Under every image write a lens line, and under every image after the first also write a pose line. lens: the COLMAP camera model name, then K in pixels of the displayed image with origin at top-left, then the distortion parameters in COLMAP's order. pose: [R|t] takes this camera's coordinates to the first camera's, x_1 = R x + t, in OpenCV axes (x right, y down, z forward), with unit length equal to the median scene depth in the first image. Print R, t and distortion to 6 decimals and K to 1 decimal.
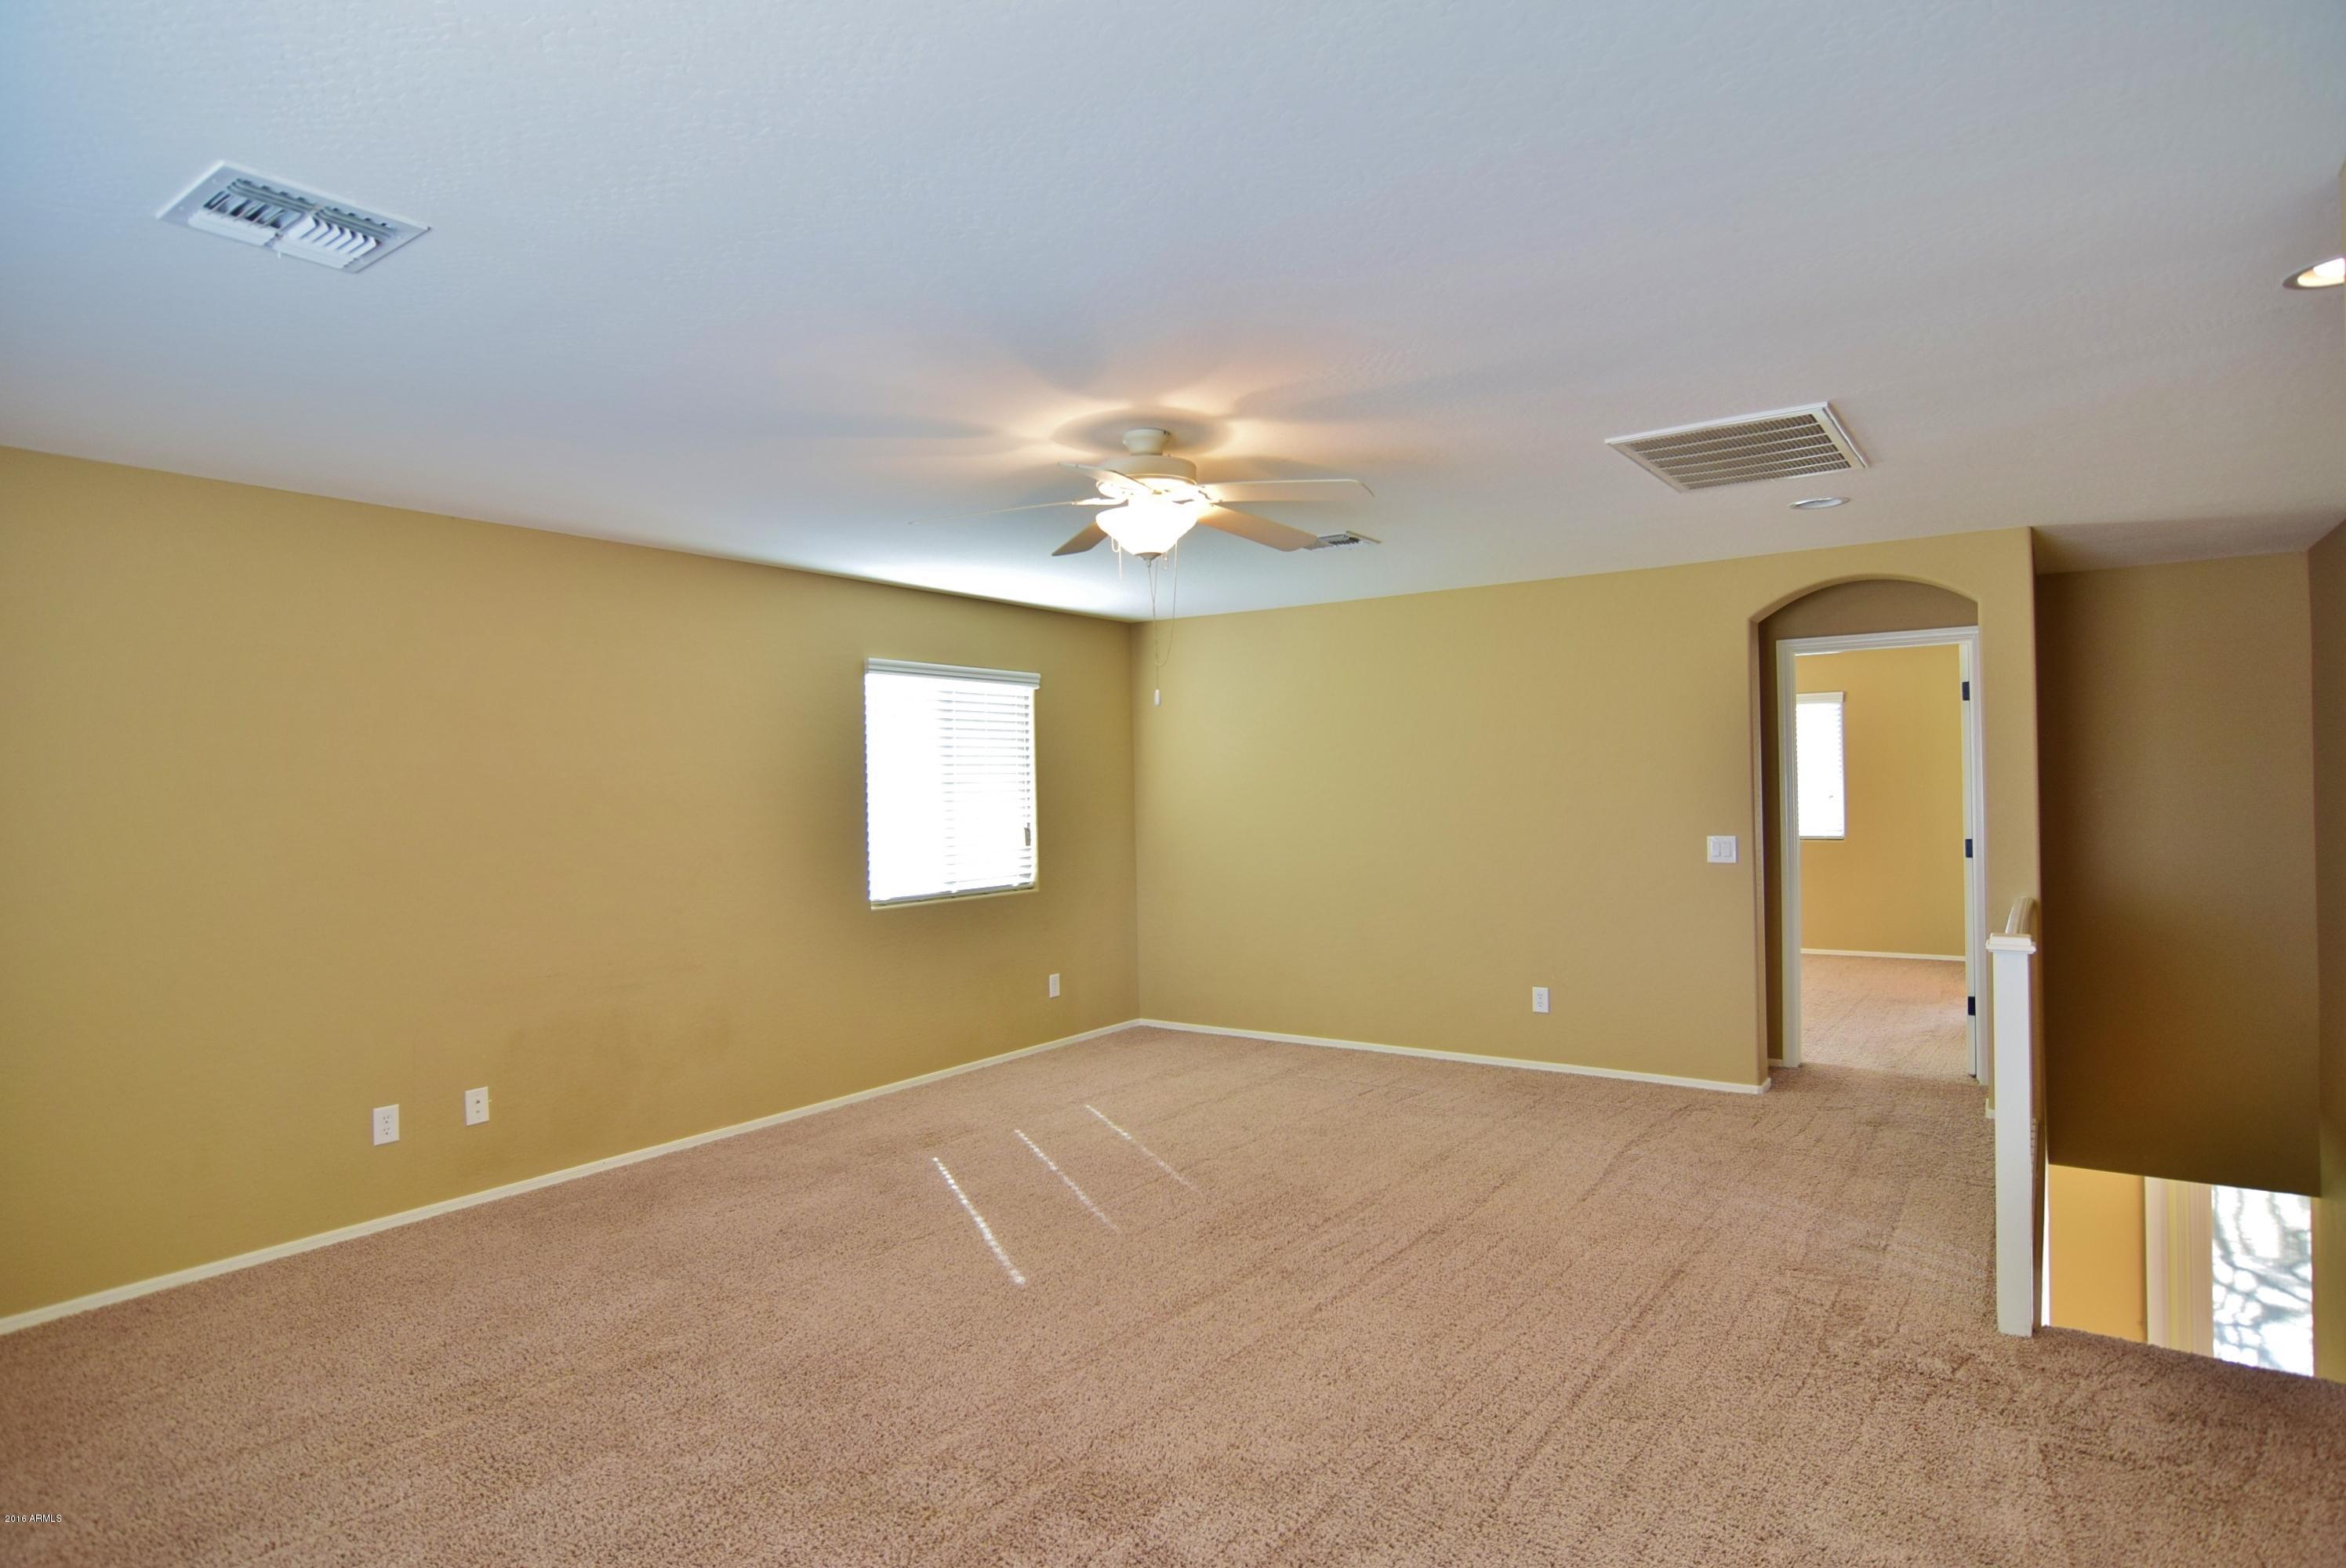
lens RADIAL K [[1269.5, 0, 1182.3], [0, 1269.5, 782.1], [0, 0, 1]] dist [-0.024024, 0.002211]
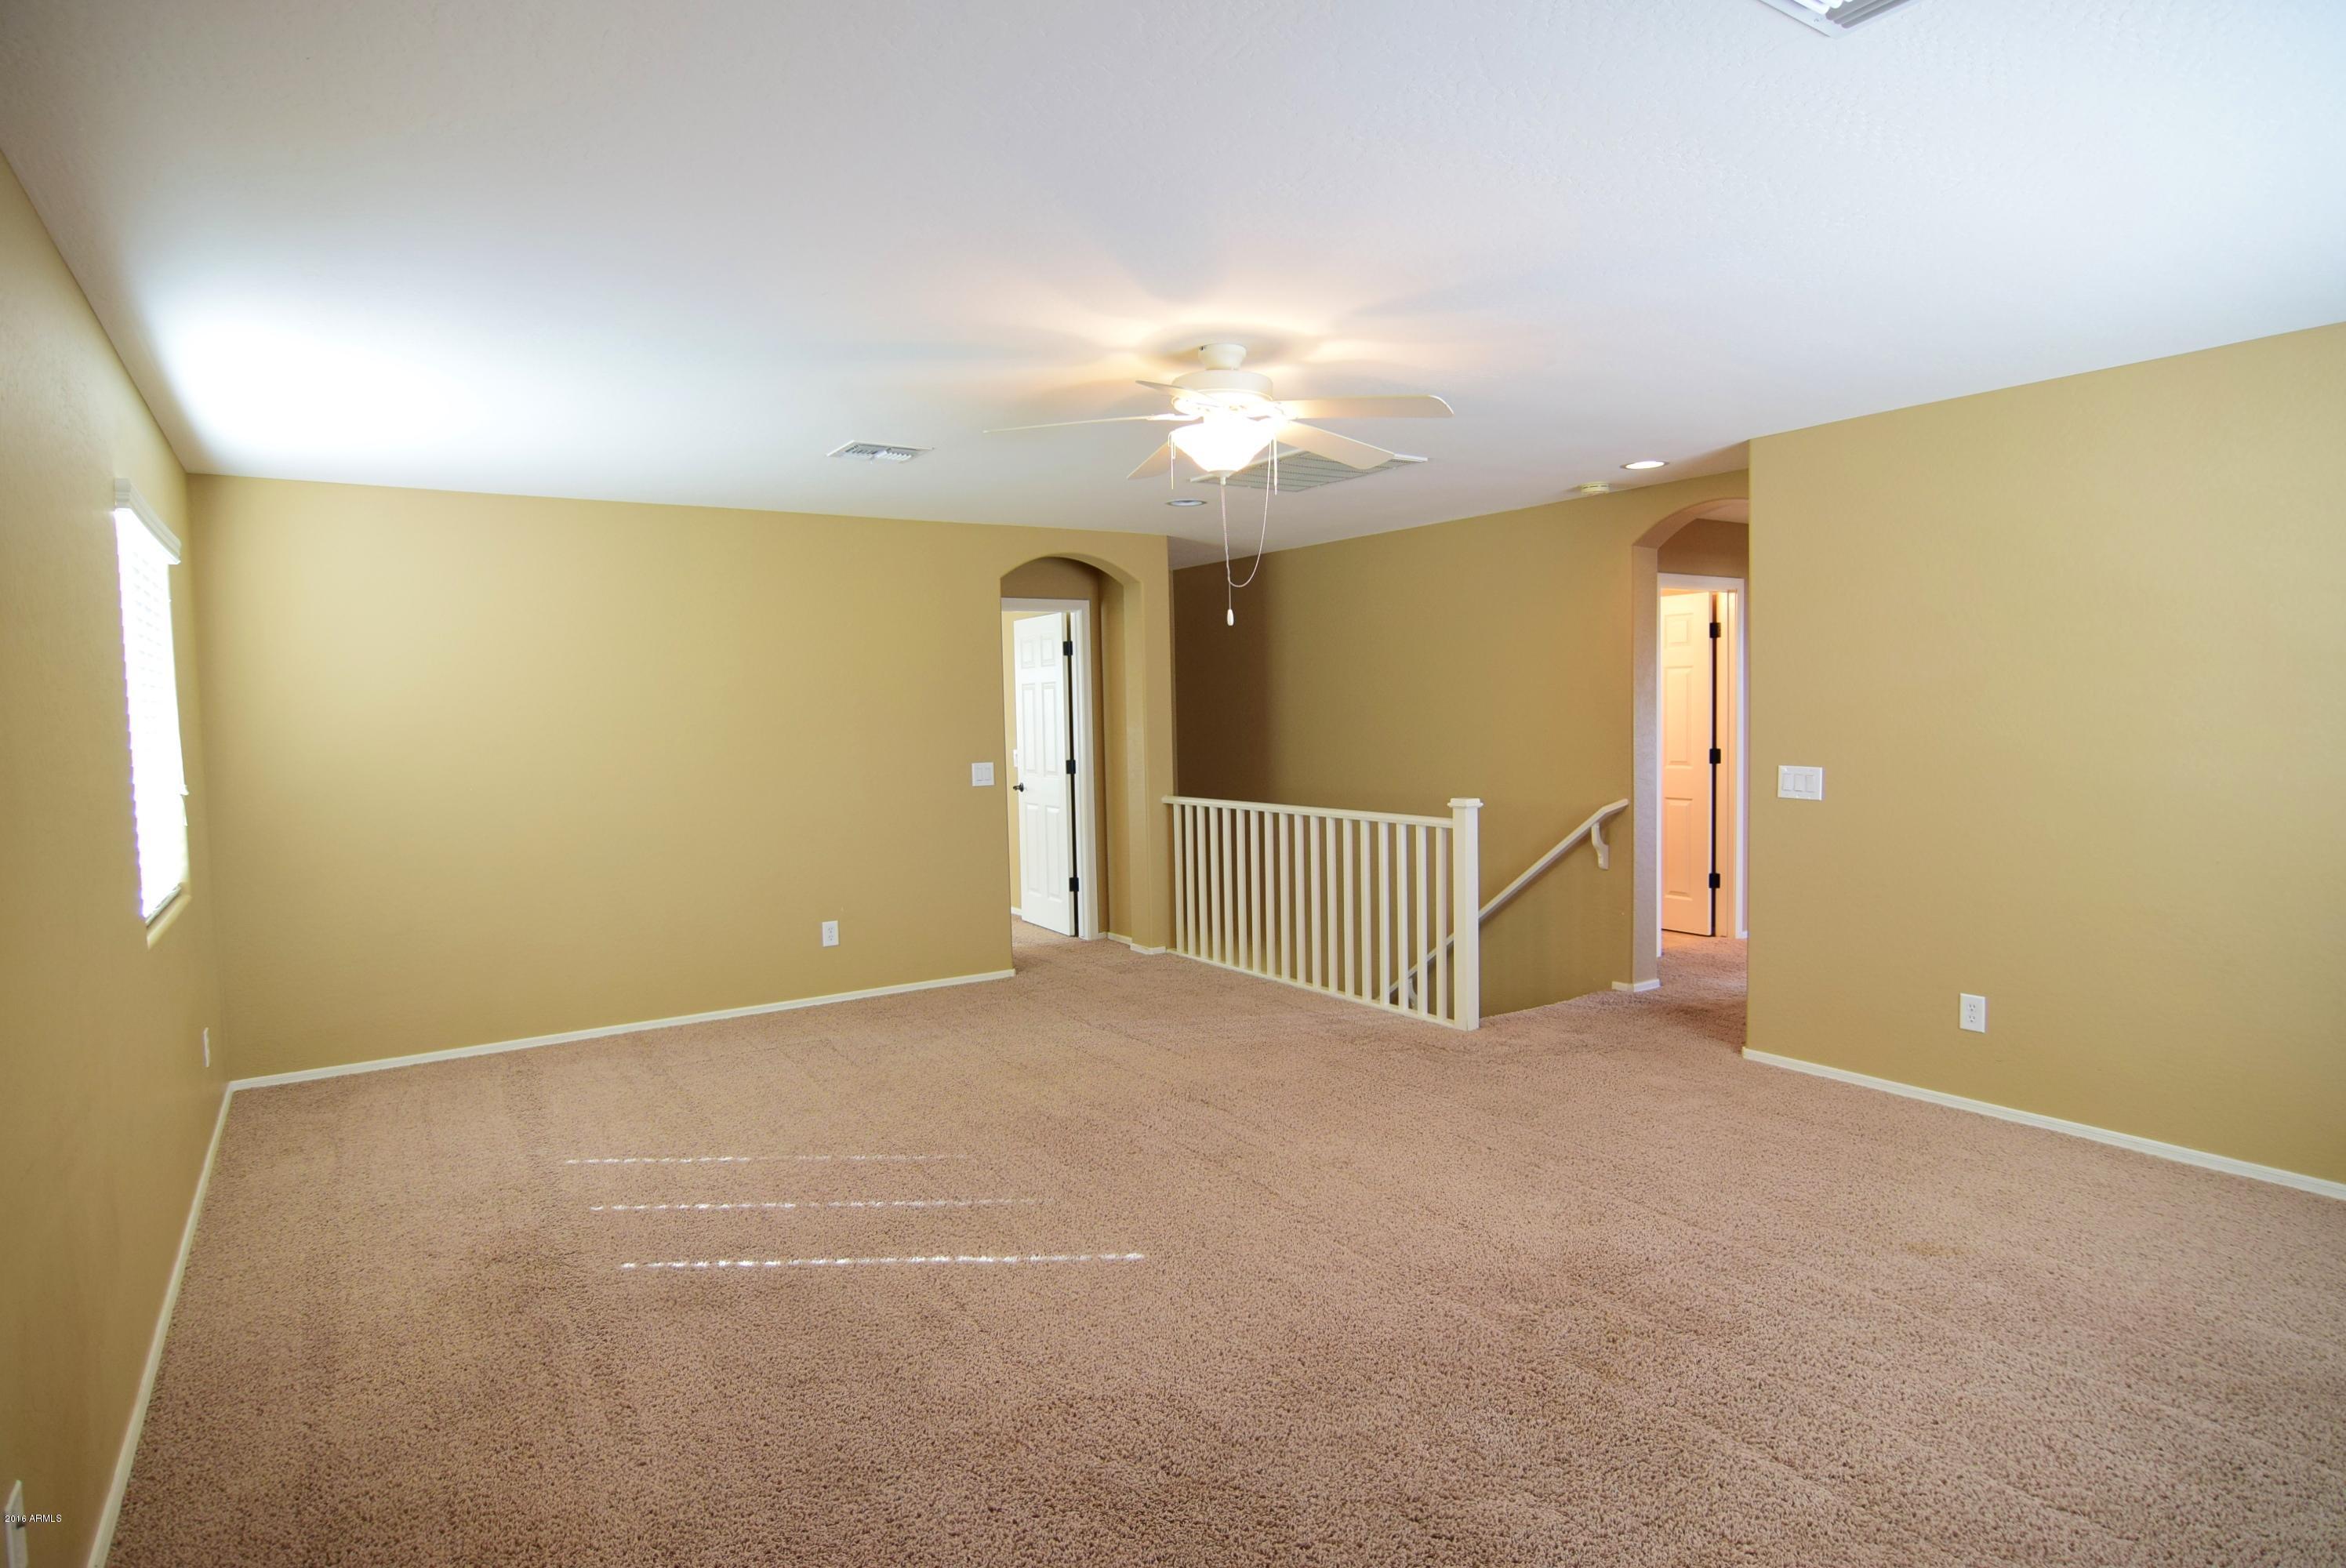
lens RADIAL K [[1269.5, 0, 1182.9], [0, 1269.5, 792.6], [0, 0, 1]] dist [-0.024024, 0.002211]
pose [[0.363238, -0.054206, 0.930118, -0.787556], [0.008421, 0.998456, 0.054900, 0.009515], [-0.931658, -0.012109, 0.363134, 0.534009]]
